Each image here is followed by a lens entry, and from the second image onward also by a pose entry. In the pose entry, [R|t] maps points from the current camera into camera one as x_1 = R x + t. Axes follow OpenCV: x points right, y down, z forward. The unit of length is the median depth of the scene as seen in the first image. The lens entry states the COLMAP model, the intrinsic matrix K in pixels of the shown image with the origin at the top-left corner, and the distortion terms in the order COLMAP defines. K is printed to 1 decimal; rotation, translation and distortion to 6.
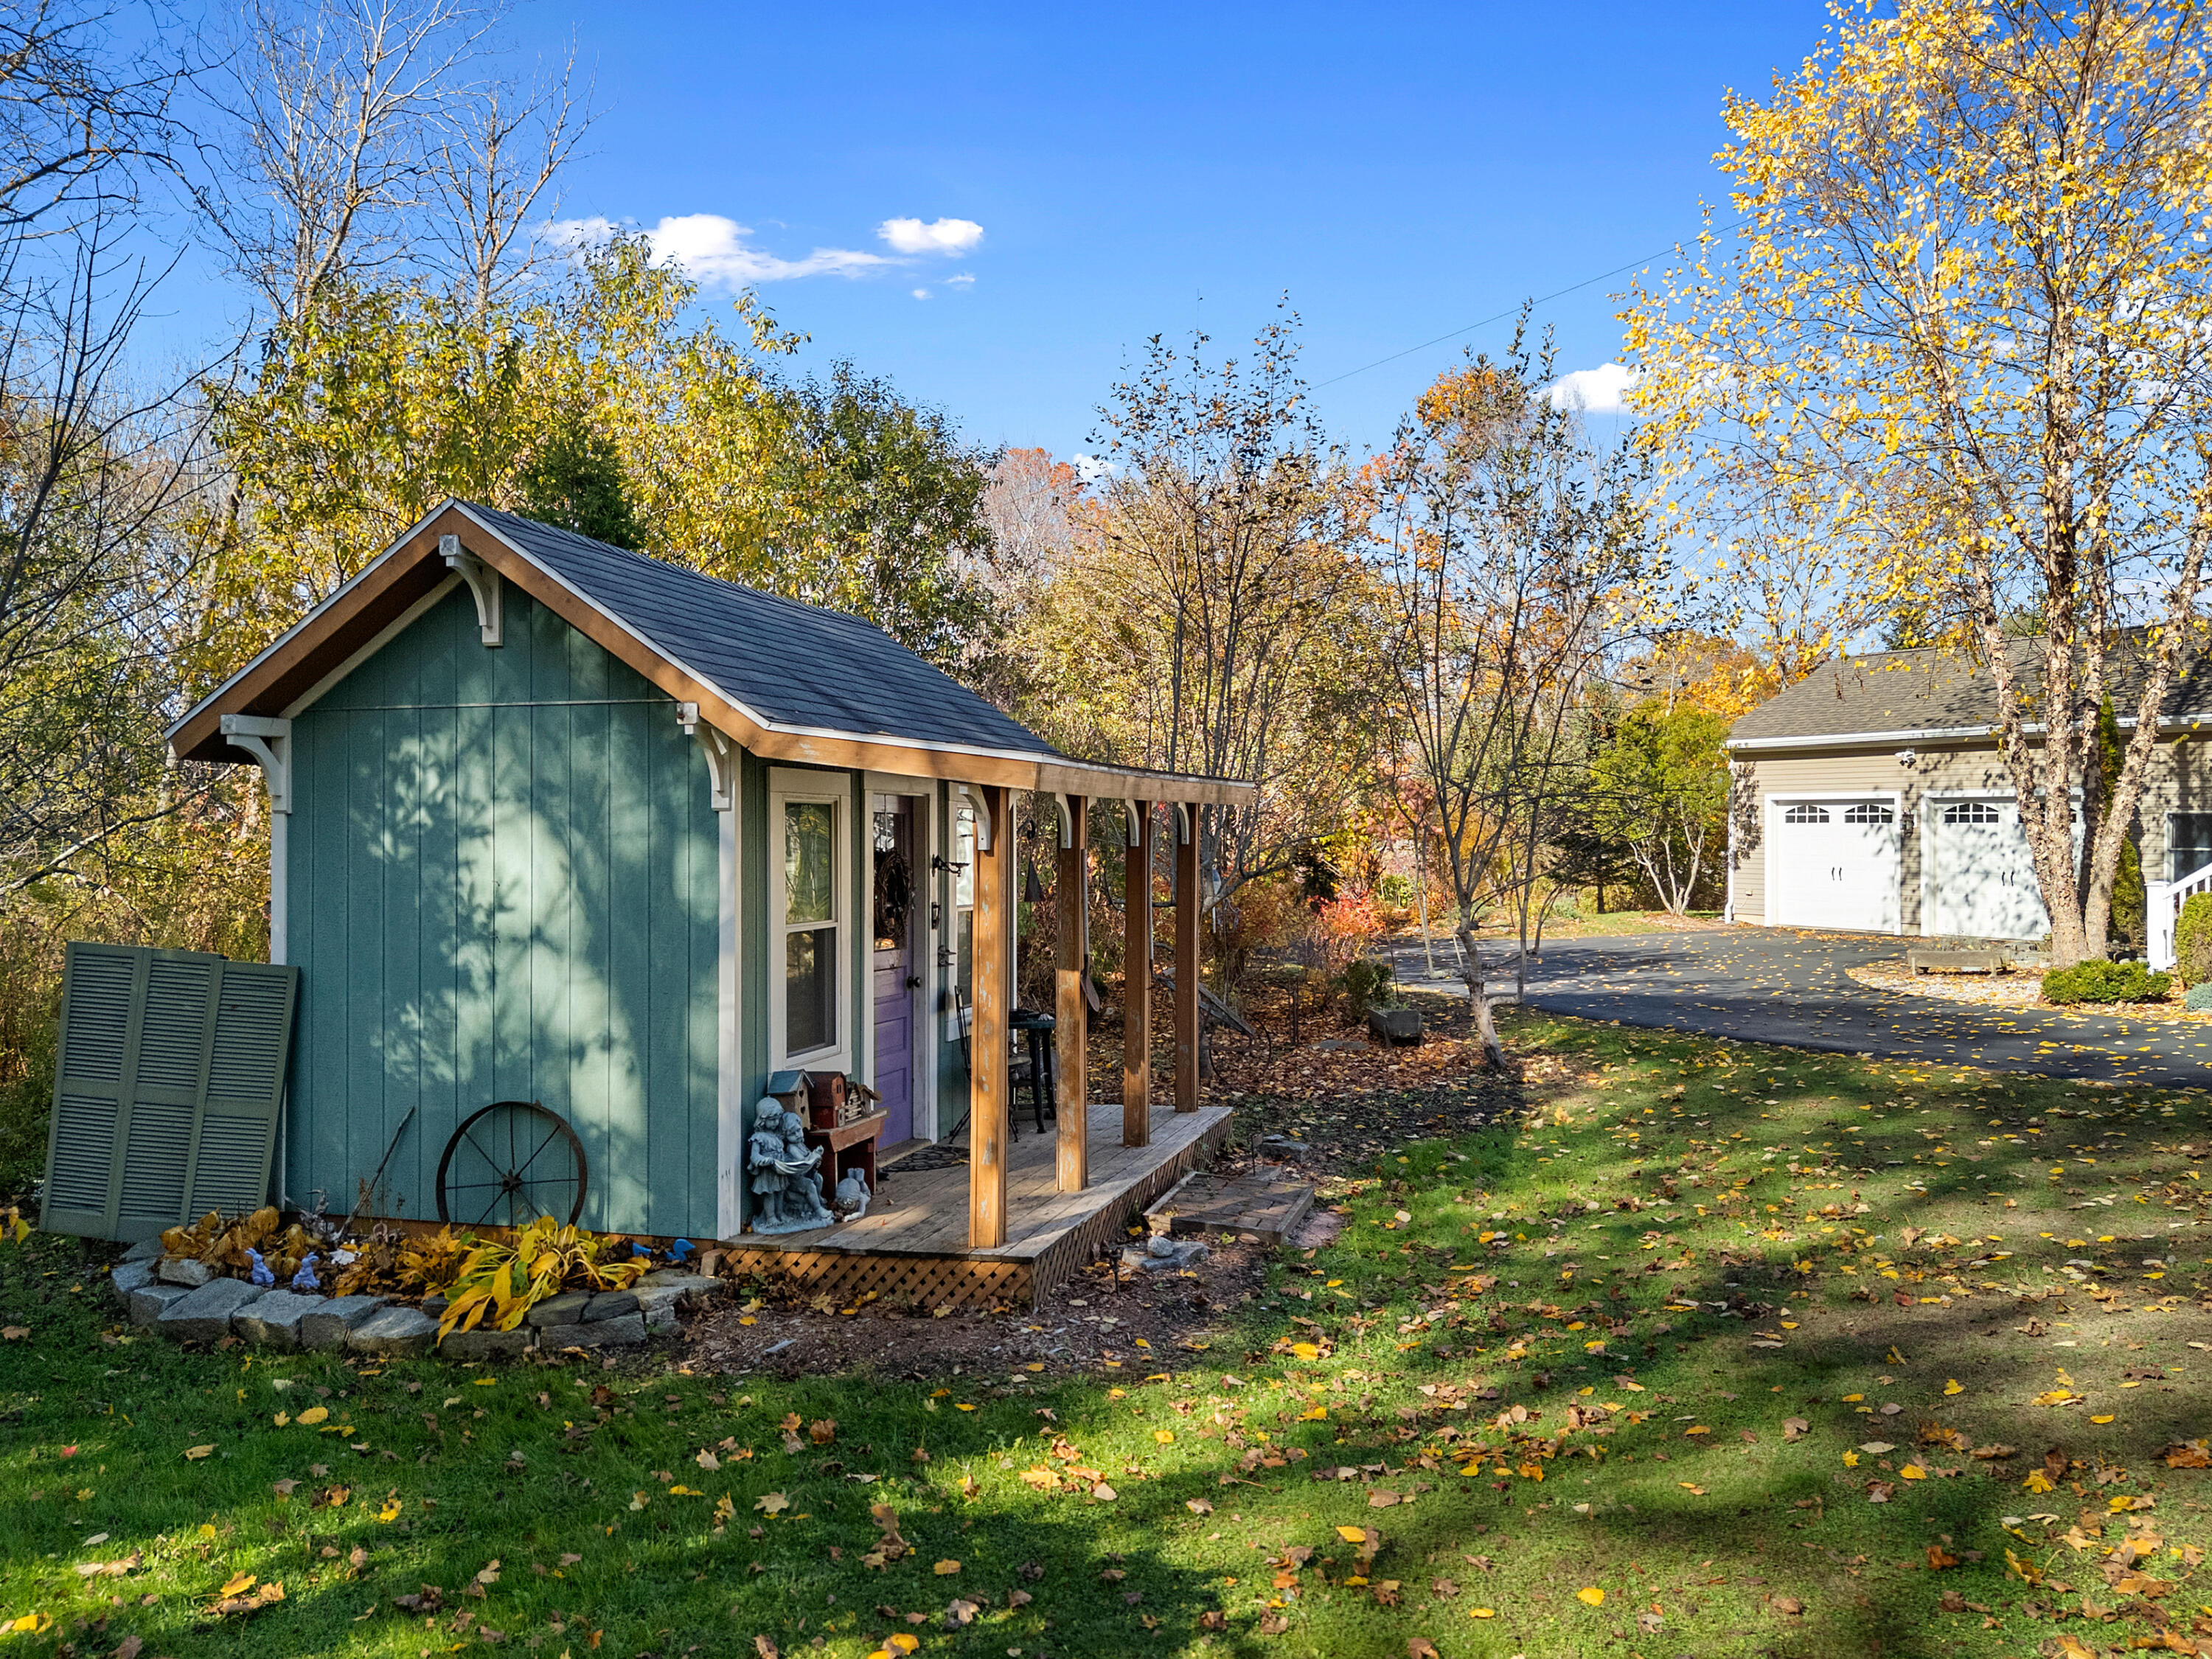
lens RADIAL K [[1660.7, 0, 1090.2], [0, 1660.7, 821.9], [0, 0, 1]] dist [0.094717, -0.091197]
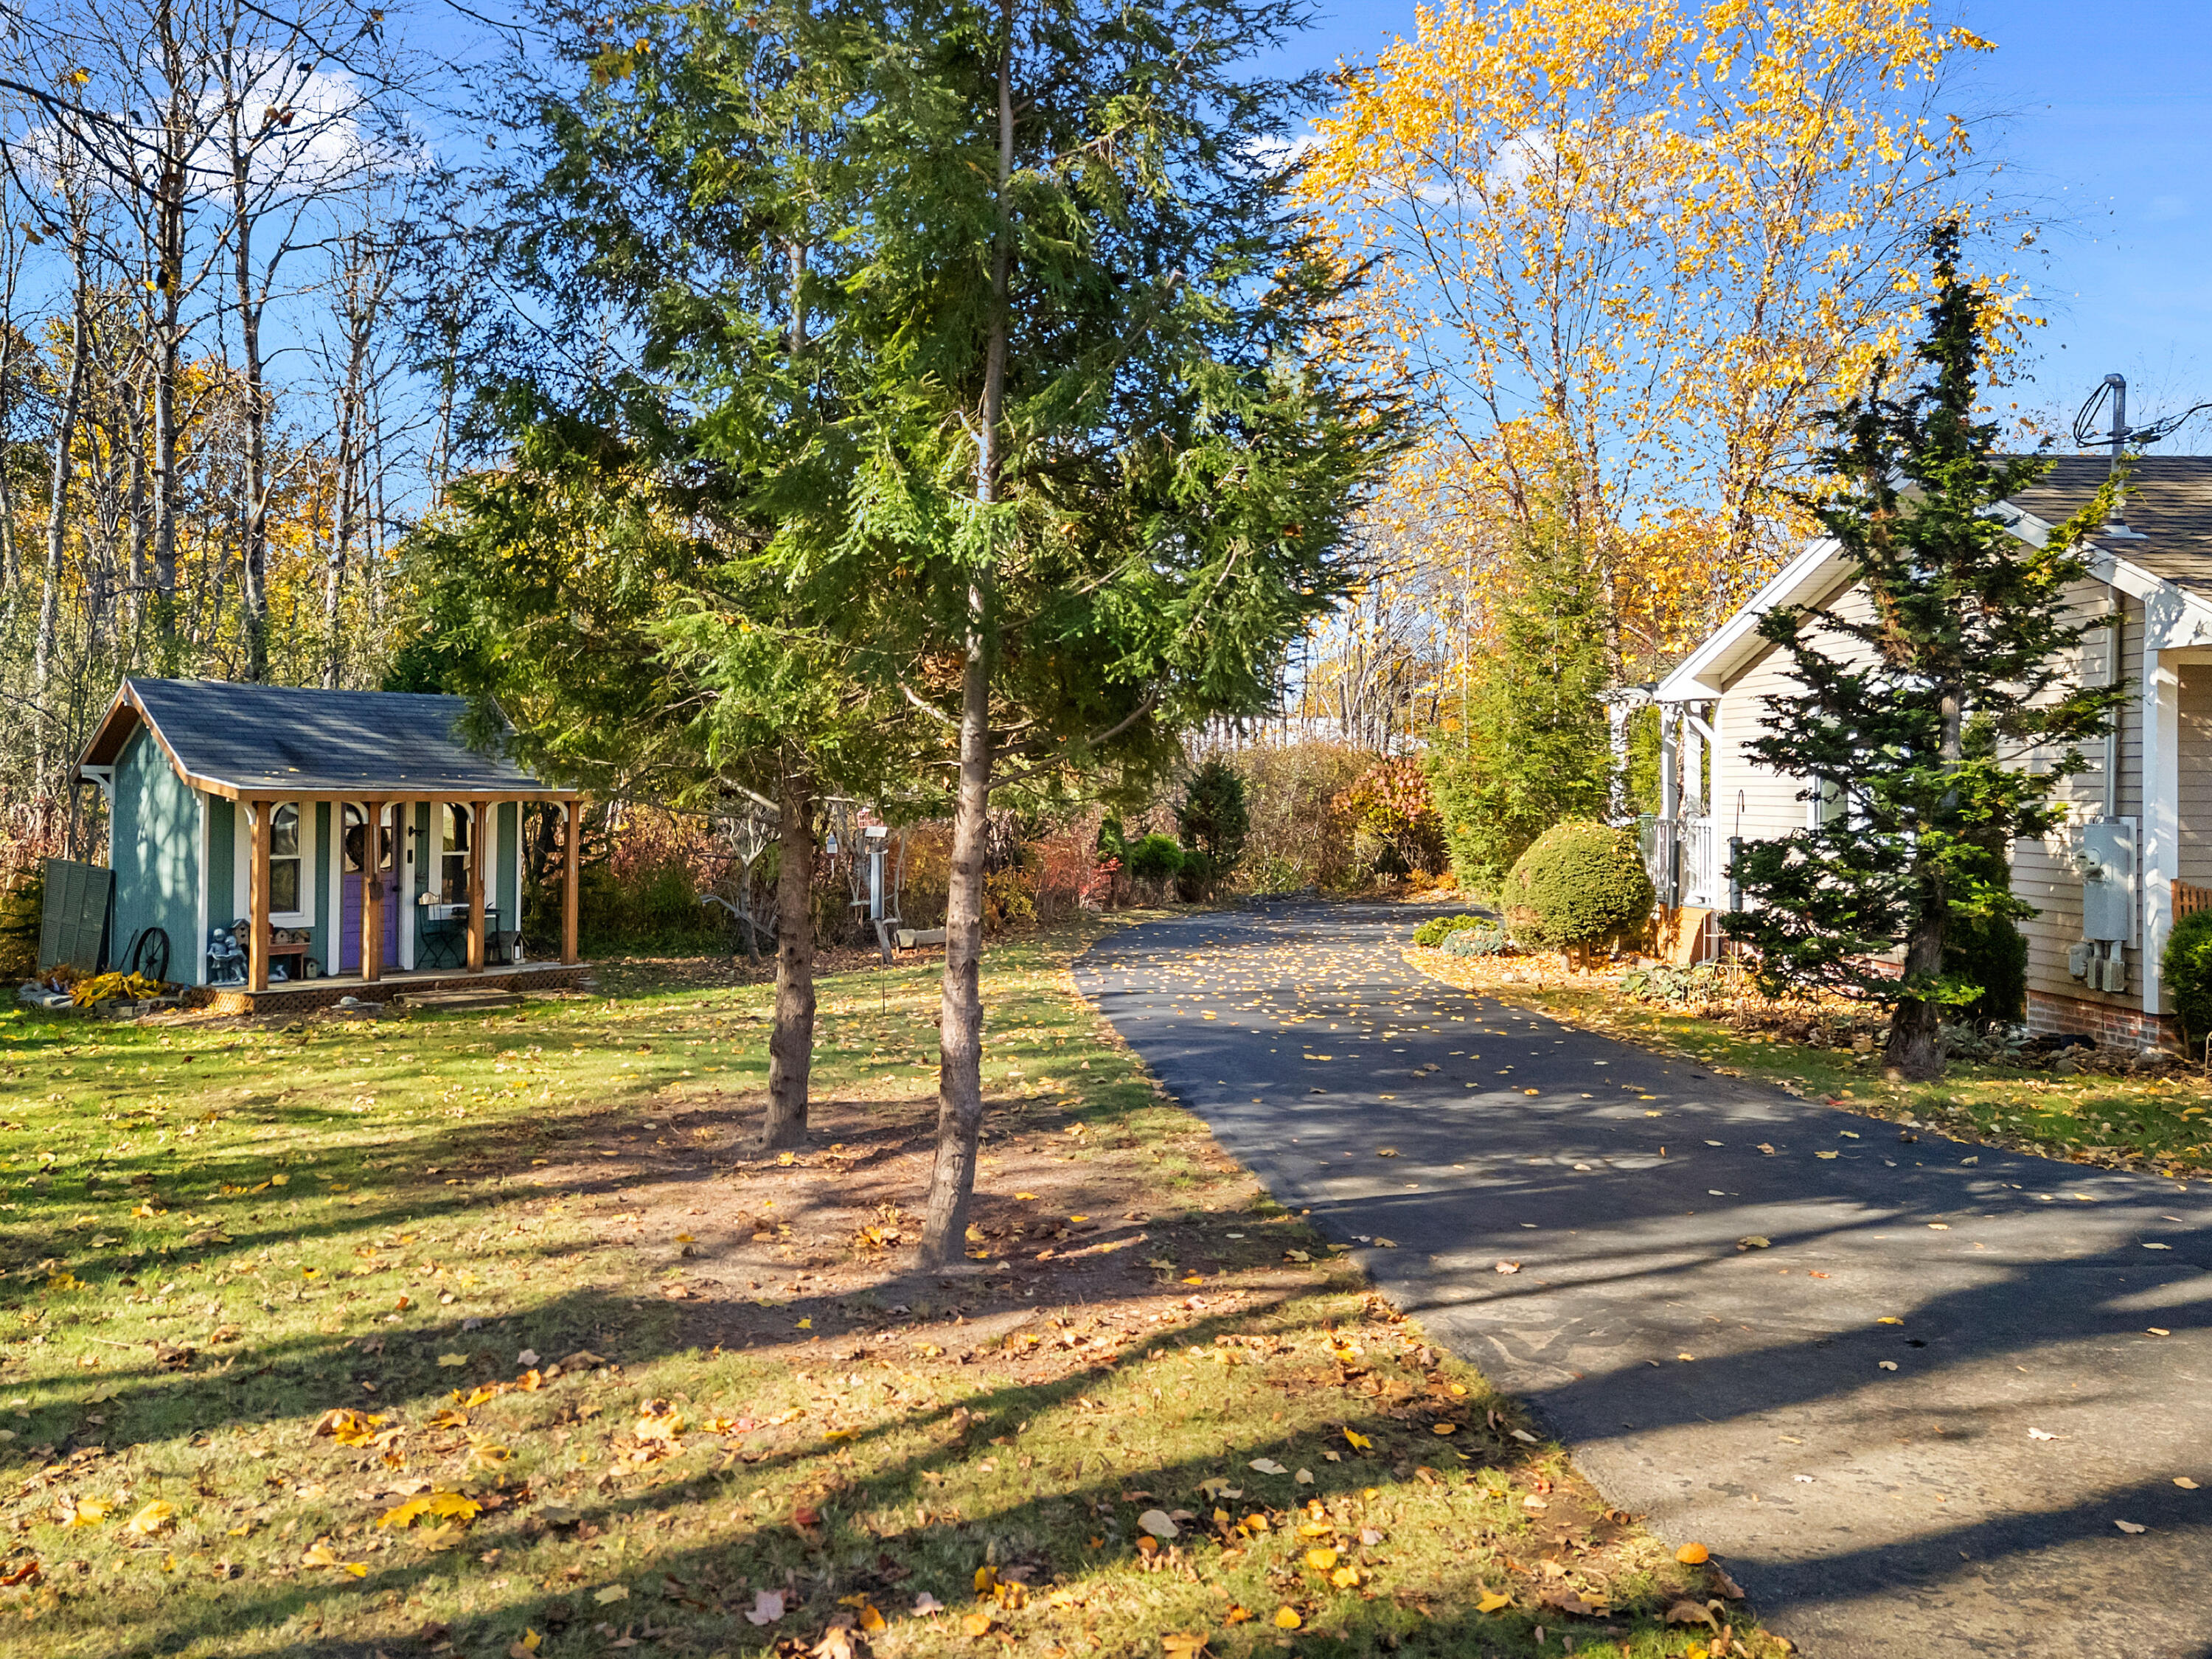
lens RADIAL K [[1660.7, 0, 1090.2], [0, 1660.7, 821.9], [0, 0, 1]] dist [0.094717, -0.091197]
pose [[0.910700, 0.008903, -0.412972, 1.921722], [-0.000186, 0.999776, 0.021145, -0.036808], [0.413068, -0.019180, 0.910498, -0.666721]]
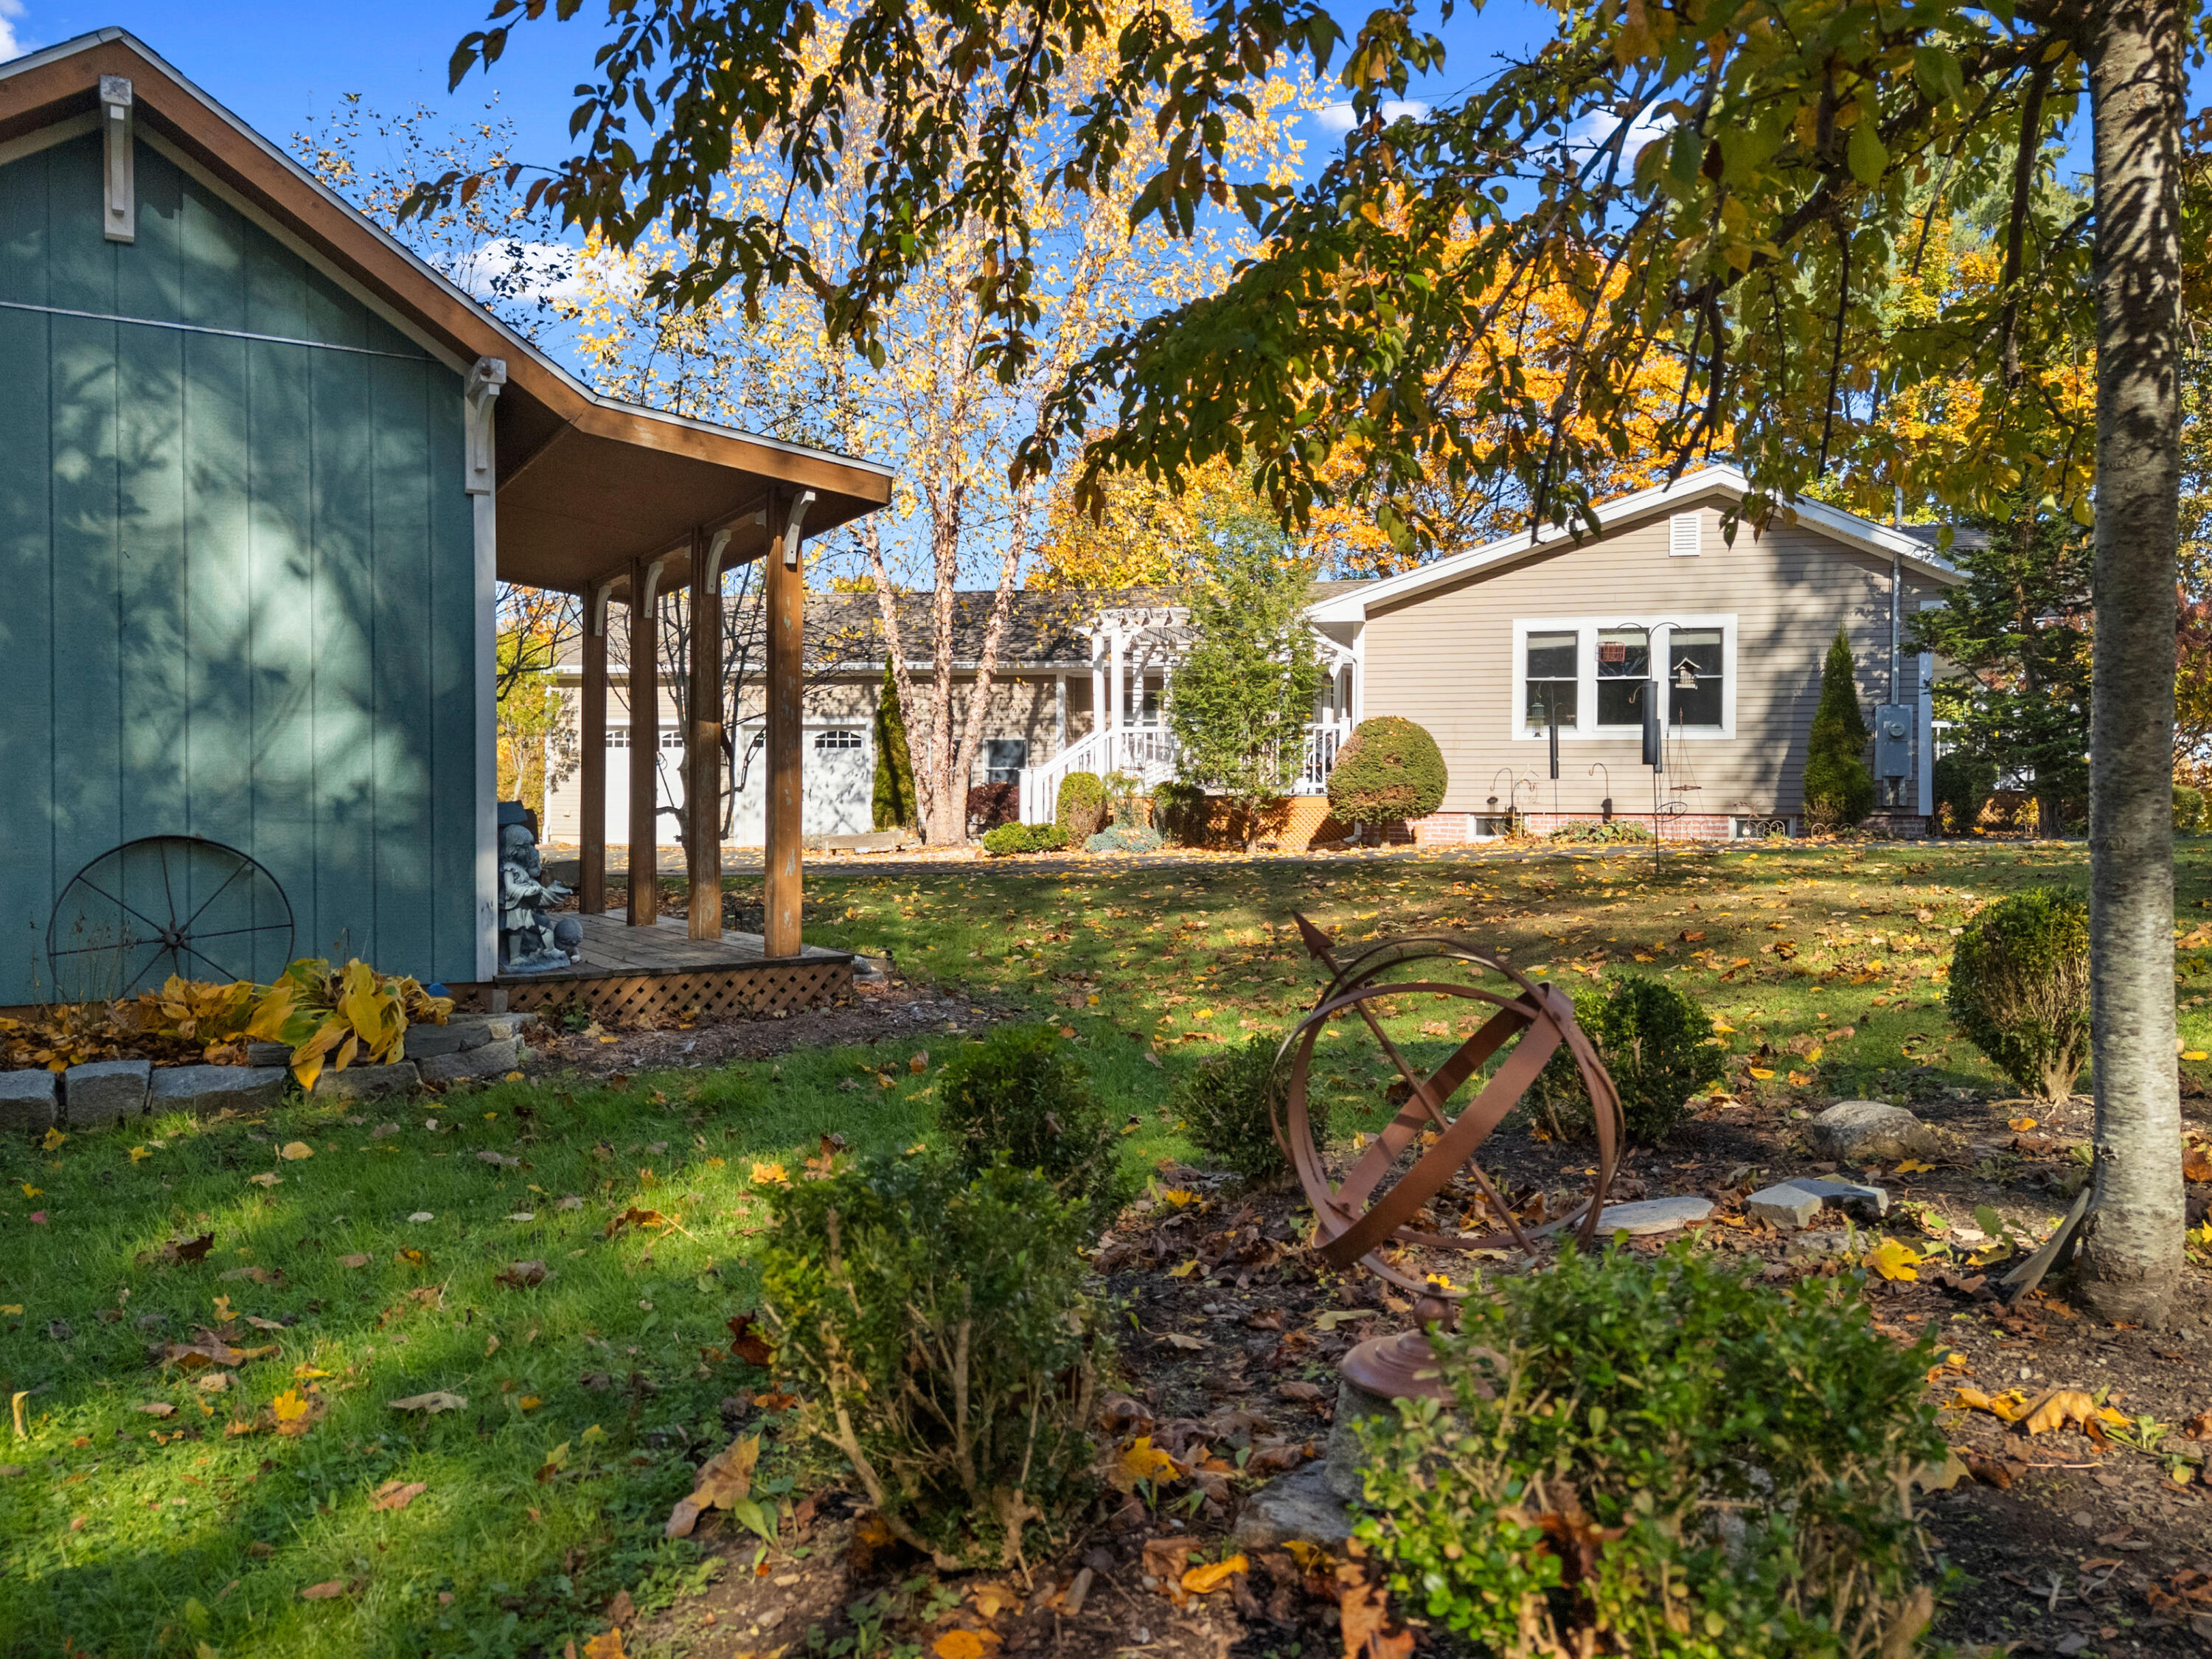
lens RADIAL K [[1660.7, 0, 1090.2], [0, 1660.7, 821.9], [0, 0, 1]] dist [0.094717, -0.091197]
pose [[0.694162, -0.000456, 0.719818, -0.628805], [-0.010227, 0.999893, 0.010496, 0.150826], [-0.719746, -0.014647, 0.694083, 0.154395]]
